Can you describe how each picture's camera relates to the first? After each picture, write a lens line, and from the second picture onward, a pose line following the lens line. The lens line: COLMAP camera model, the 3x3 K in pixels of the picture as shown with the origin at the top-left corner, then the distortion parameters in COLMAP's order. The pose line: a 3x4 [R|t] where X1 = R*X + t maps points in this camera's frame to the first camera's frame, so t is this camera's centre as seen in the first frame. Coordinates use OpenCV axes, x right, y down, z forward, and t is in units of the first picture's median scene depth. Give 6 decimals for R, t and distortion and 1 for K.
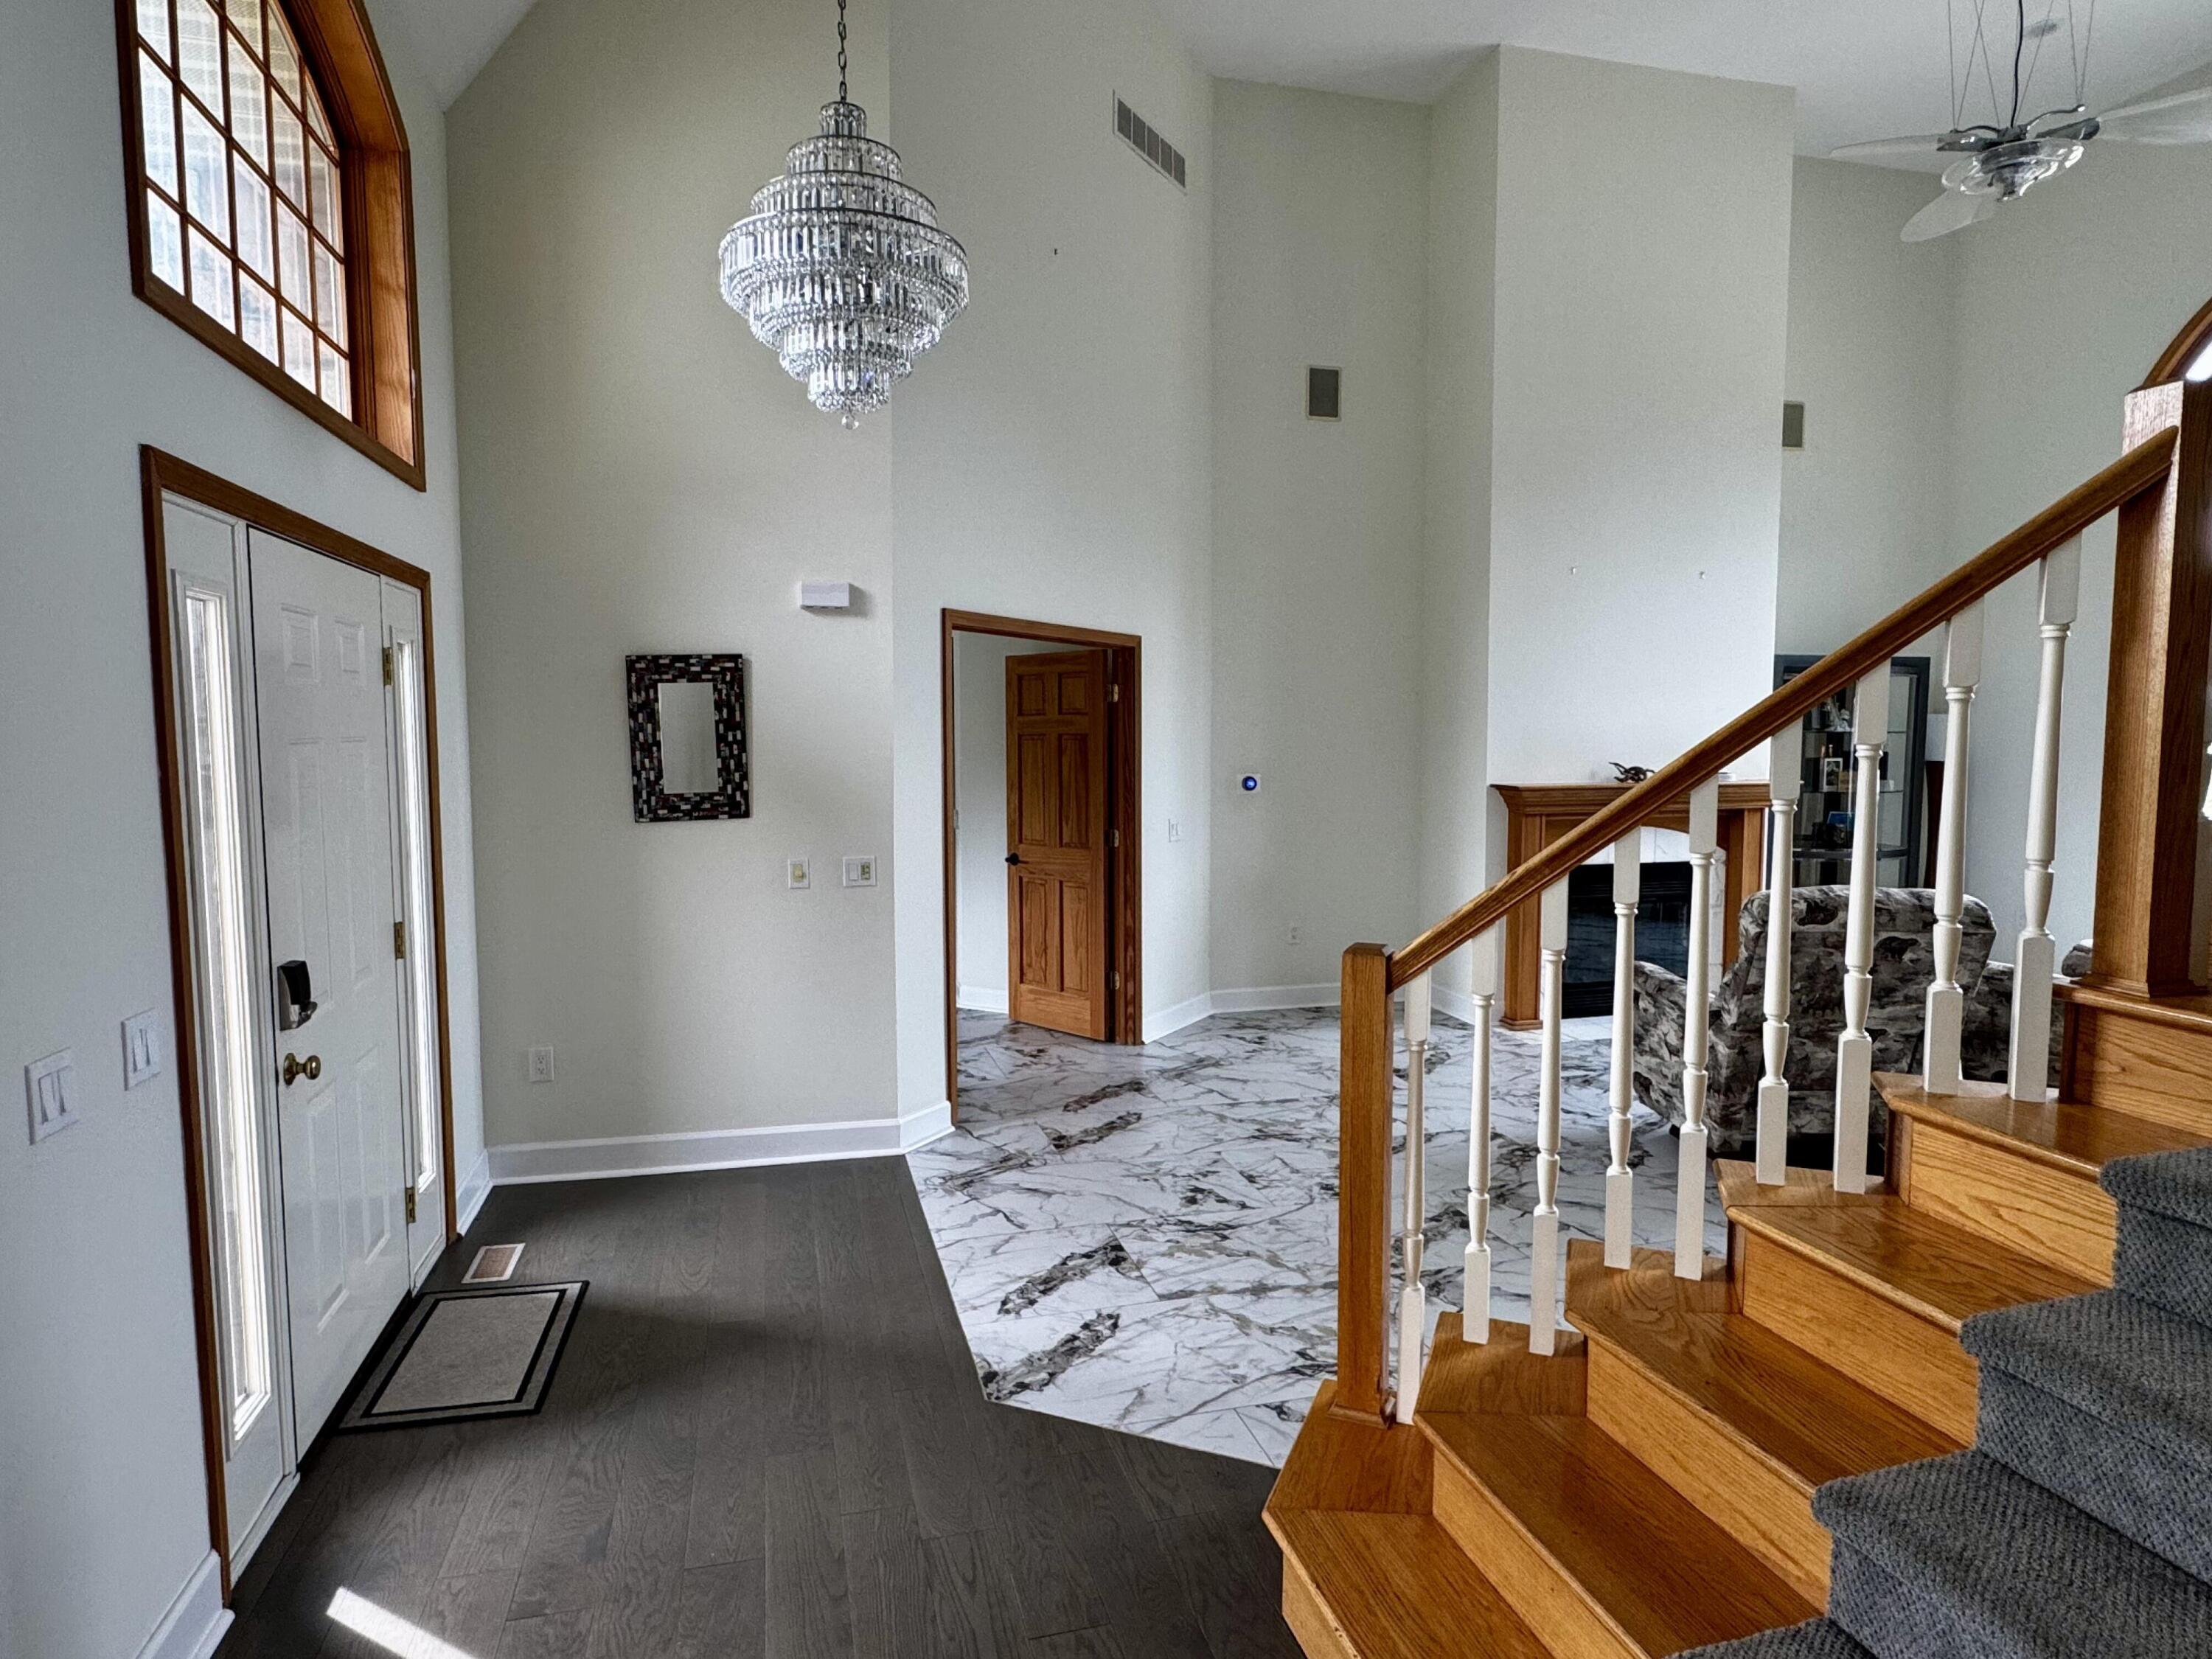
lens RADIAL K [[1266.7, 0, 1100.5], [0, 1266.7, 837.1], [0, 0, 1]] dist [-0.002976, 0.000349]
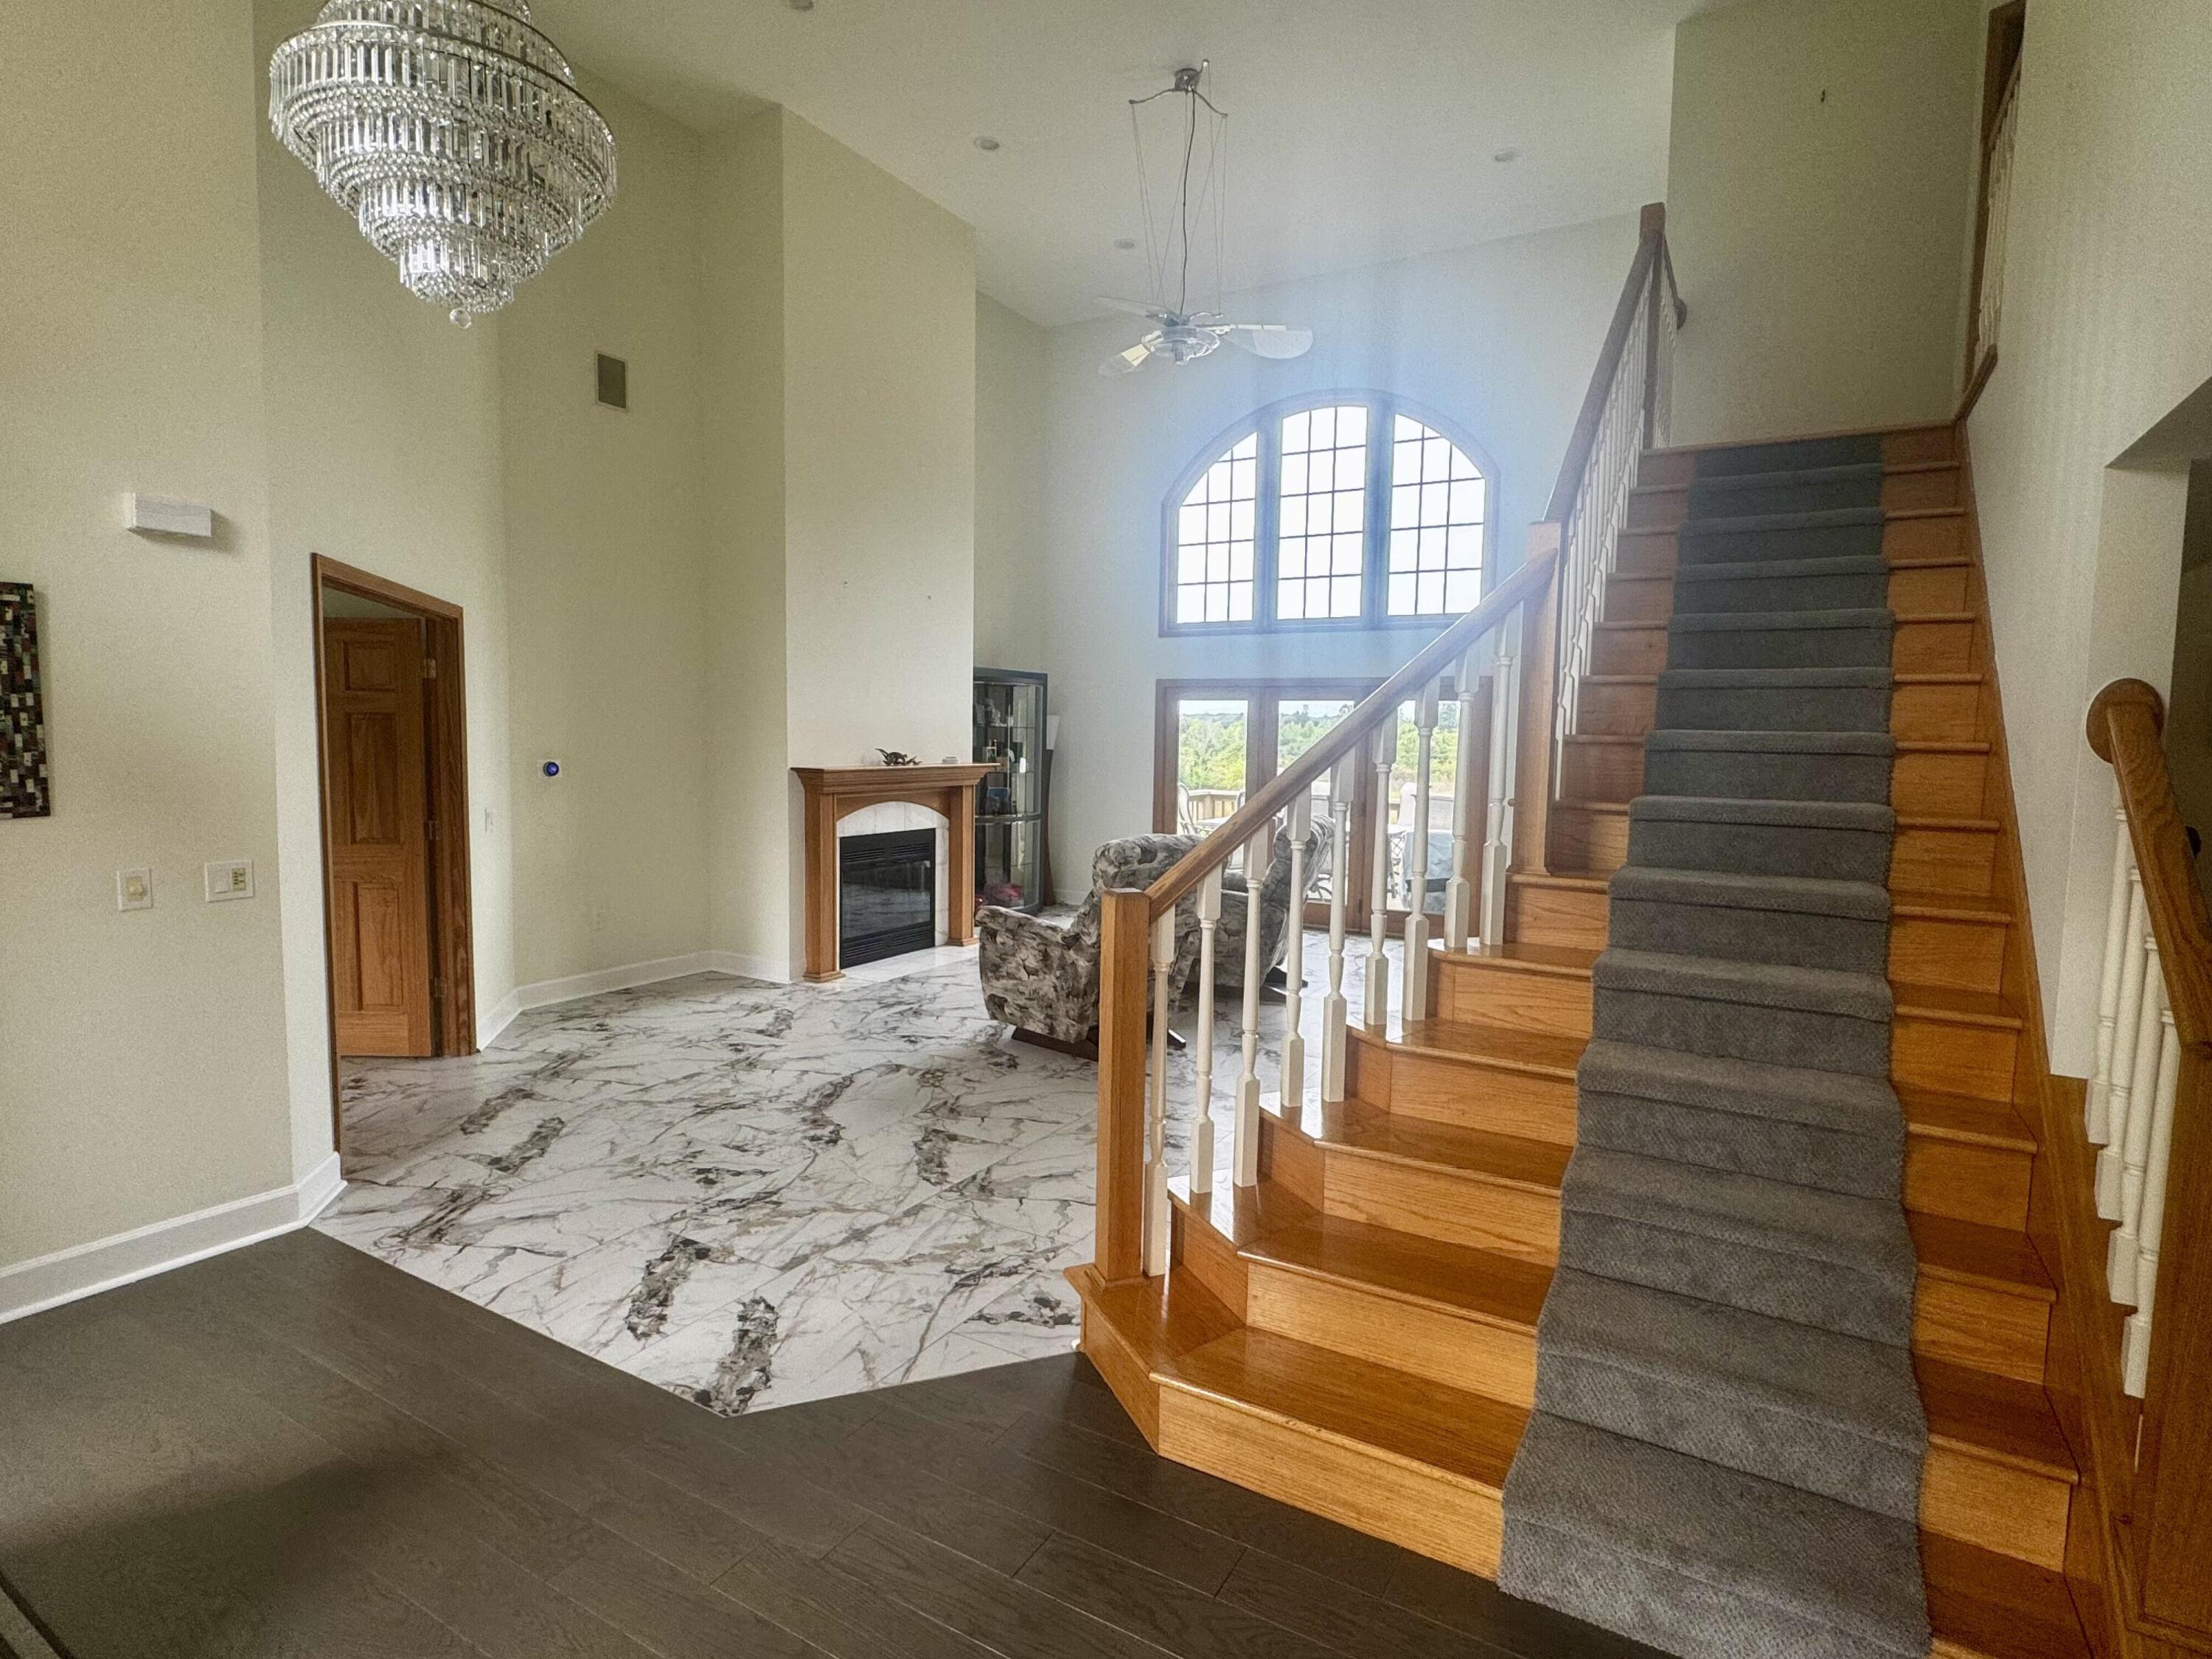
lens RADIAL K [[1133.9, 0, 1102.5], [0, 1133.9, 828.2], [0, 0, 1]] dist [-0.001227, 0.000881]
pose [[0.716880, -0.044375, 0.695783, -0.286225], [0.040252, 0.998942, 0.022237, 0.001144], [-0.696034, 0.012066, 0.717907, 0.125565]]
